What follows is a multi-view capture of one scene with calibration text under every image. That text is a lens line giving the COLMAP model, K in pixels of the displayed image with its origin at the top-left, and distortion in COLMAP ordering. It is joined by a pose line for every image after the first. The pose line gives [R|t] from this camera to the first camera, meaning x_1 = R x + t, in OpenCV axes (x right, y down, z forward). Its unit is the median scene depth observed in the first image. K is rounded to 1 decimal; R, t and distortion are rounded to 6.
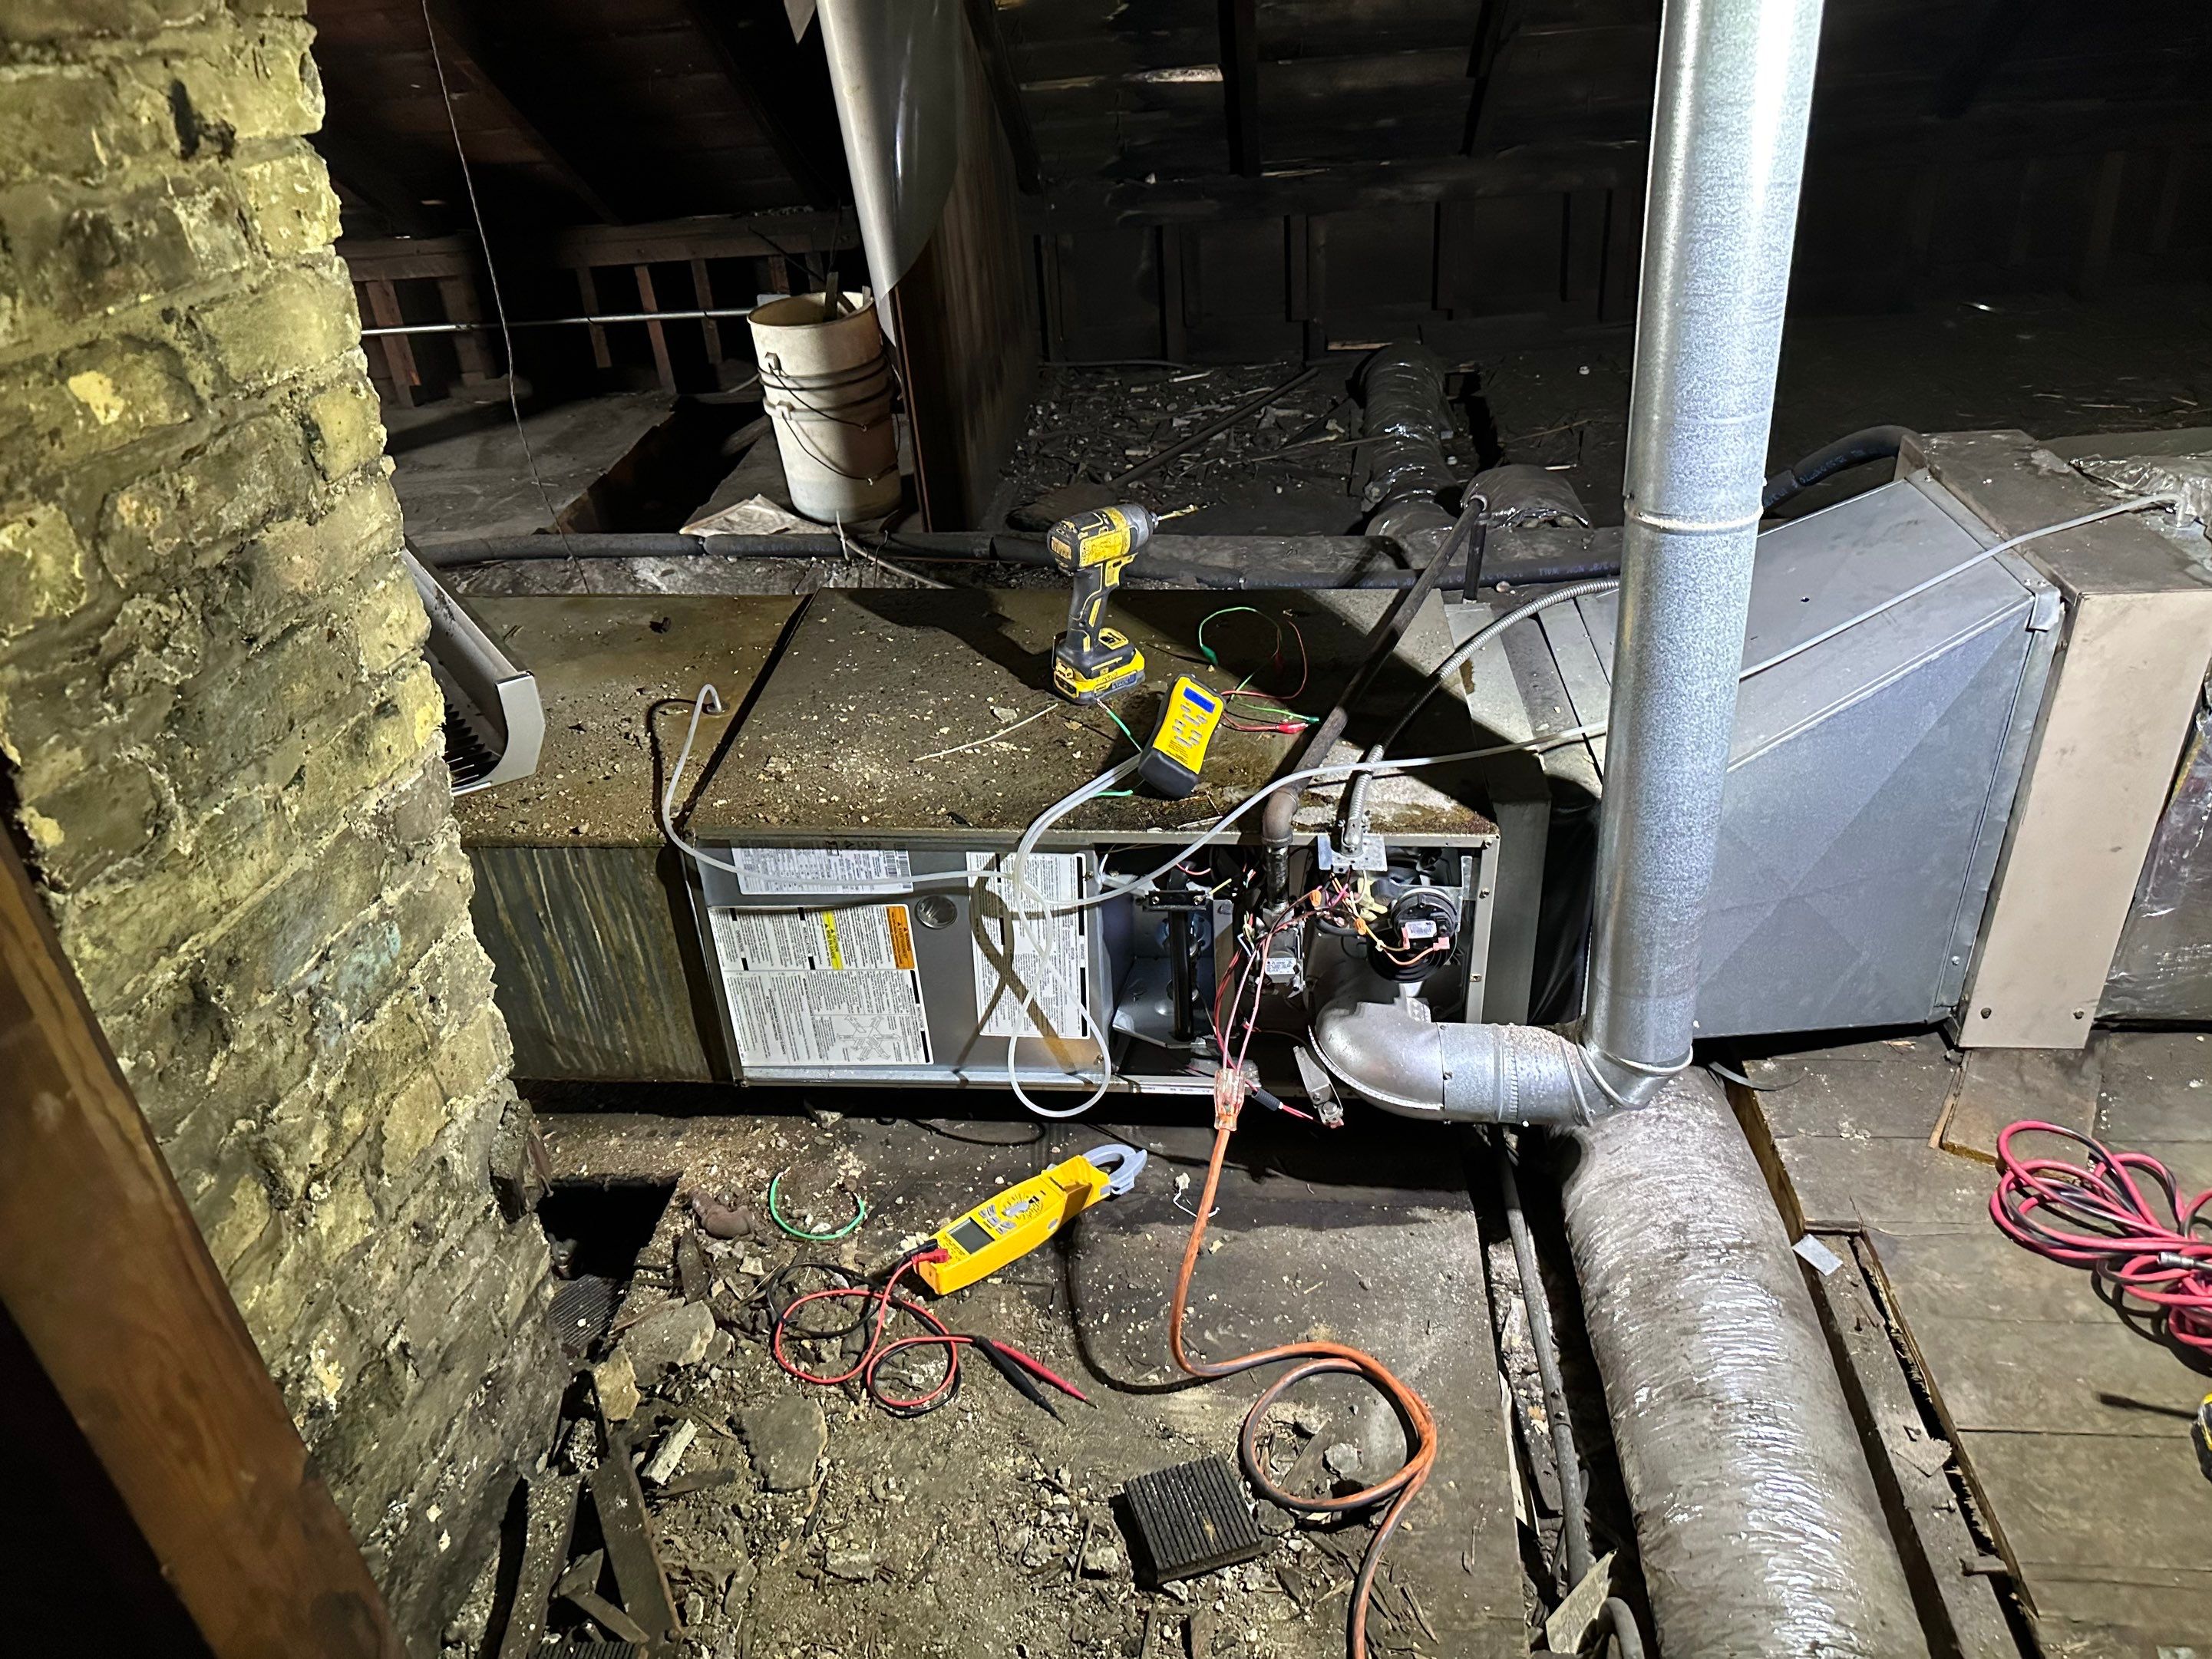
lens RADIAL K [[1586.3, 0, 1120.6], [0, 1586.3, 822.7], [0, 0, 1]] dist [0.009006, -0.018984]
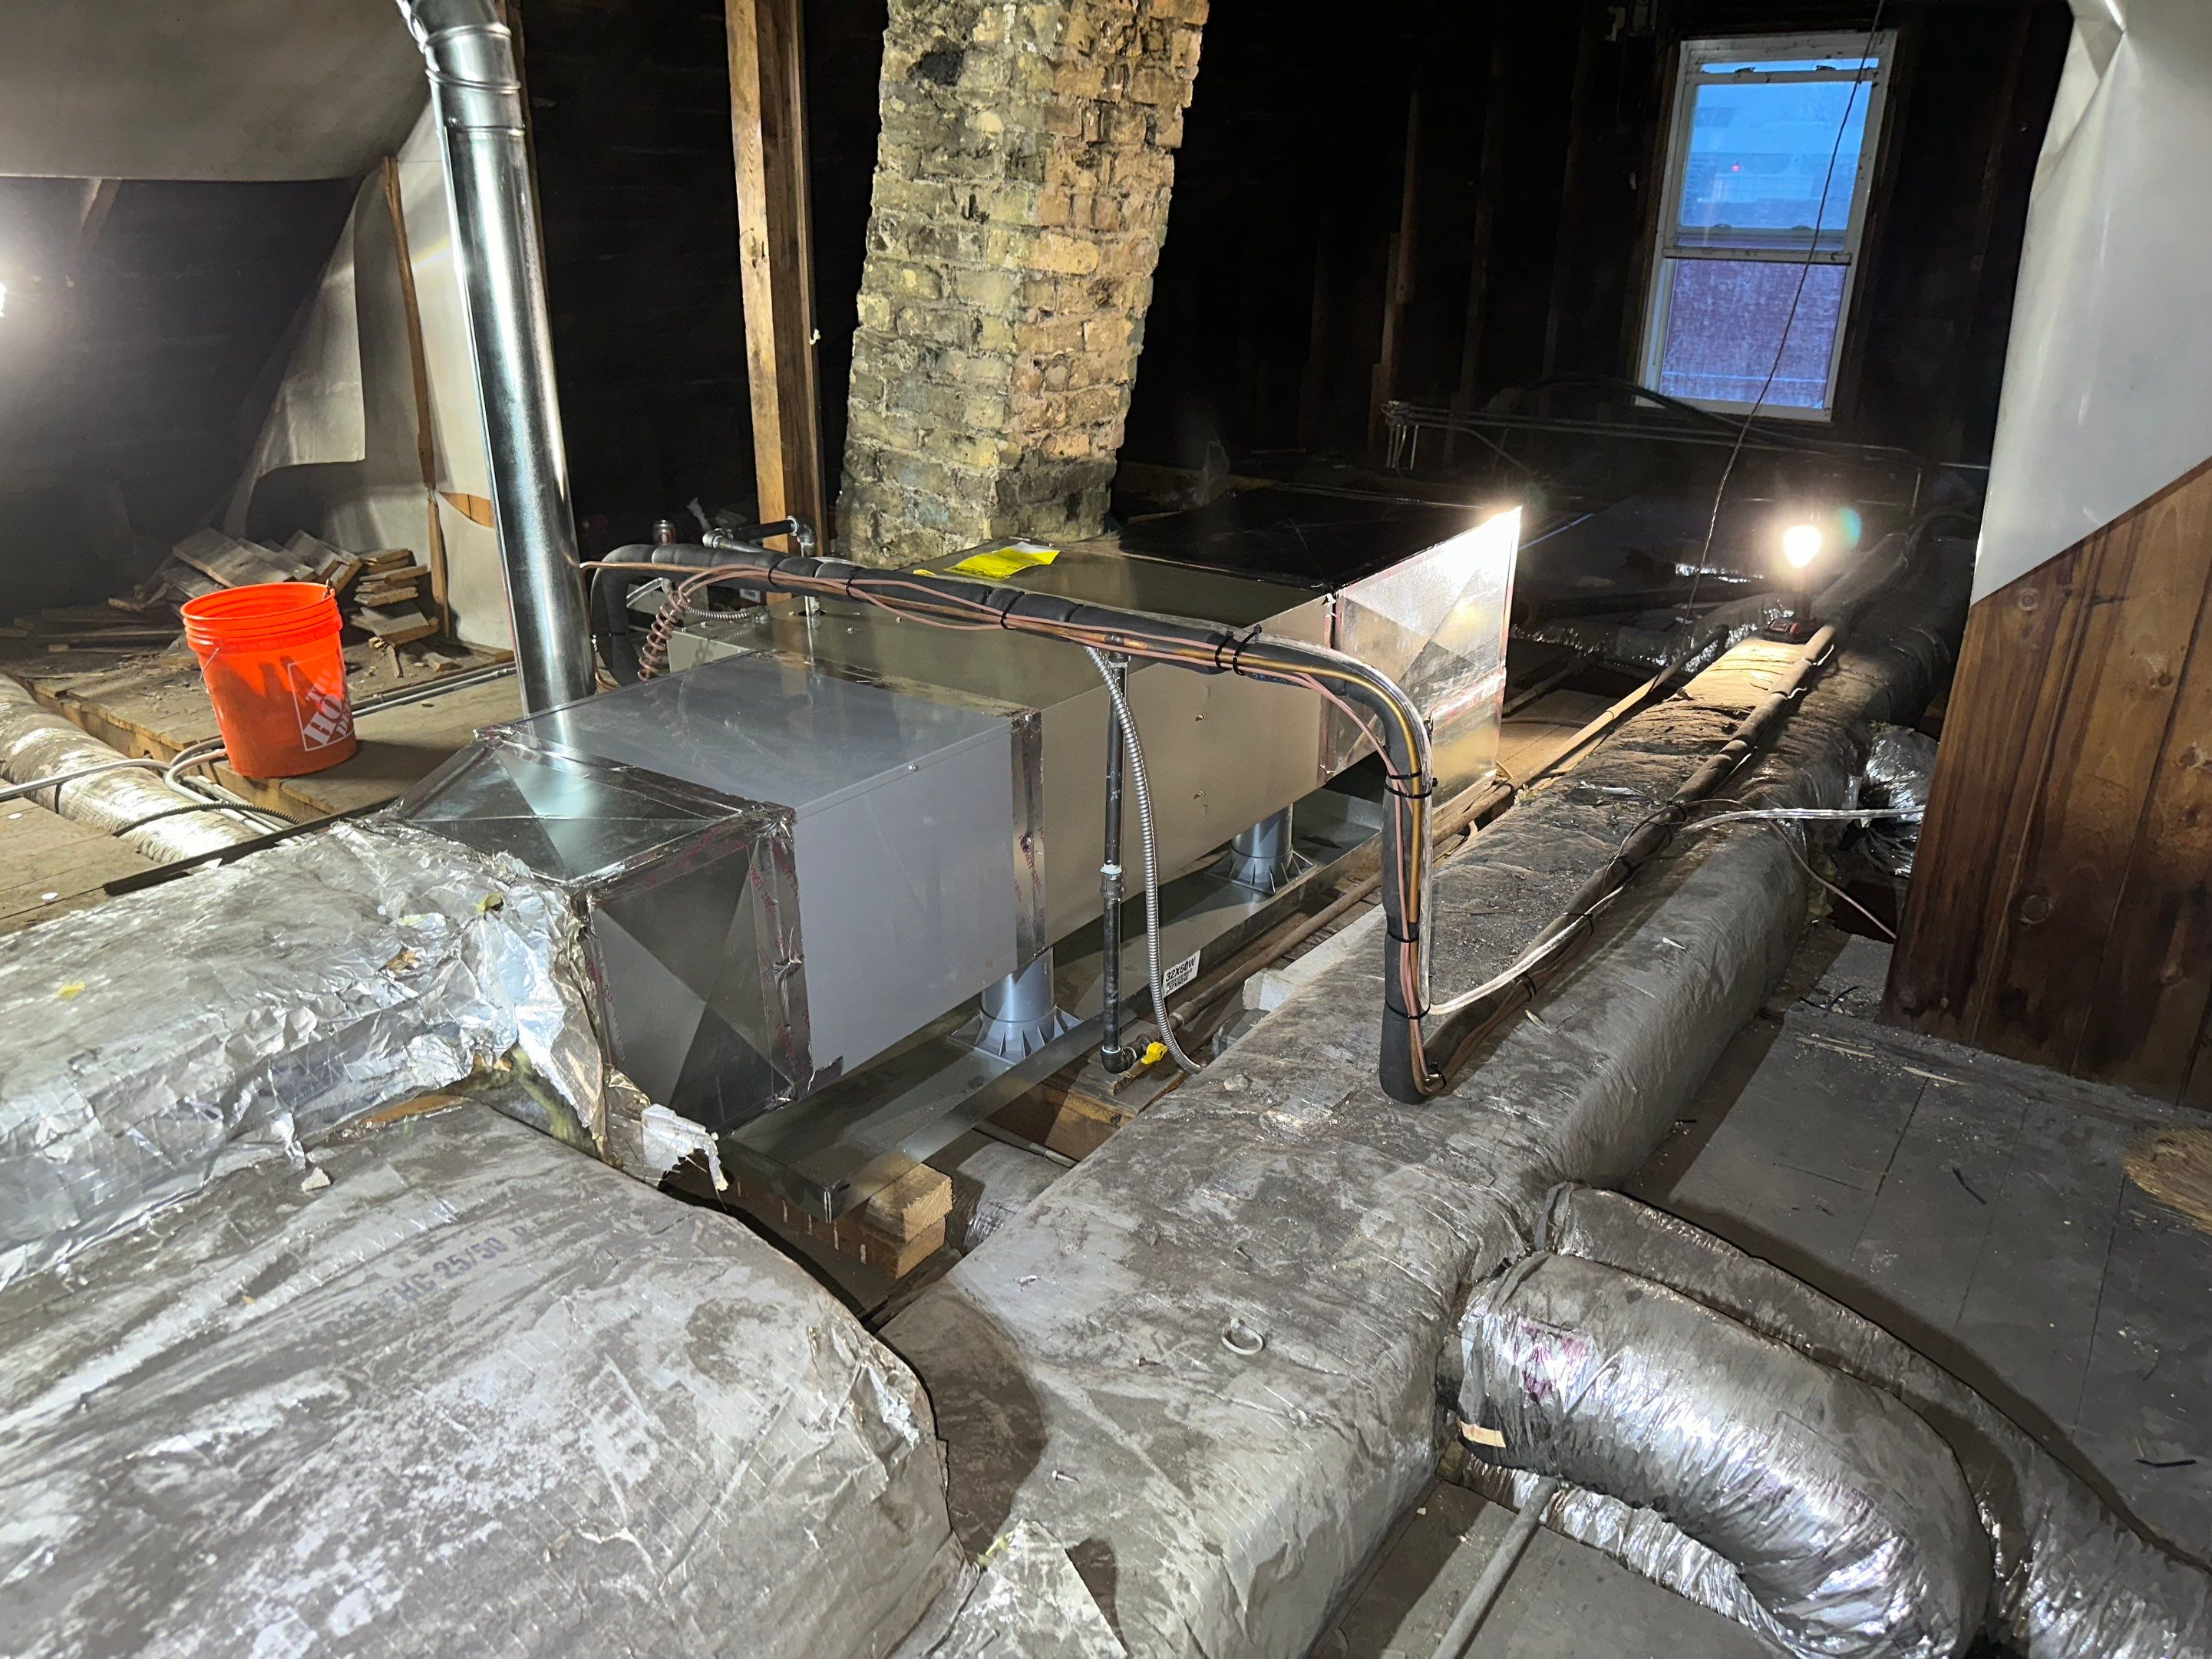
lens RADIAL K [[1635.7, 0, 1121.8], [0, 1635.7, 846.9], [0, 0, 1]] dist [-0.001129, -0.019062]
pose [[-0.523233, 0.382816, -0.761366, 1.843386], [-0.417056, 0.664093, 0.620520, -1.523233], [0.743163, 0.642209, -0.187819, 2.344836]]
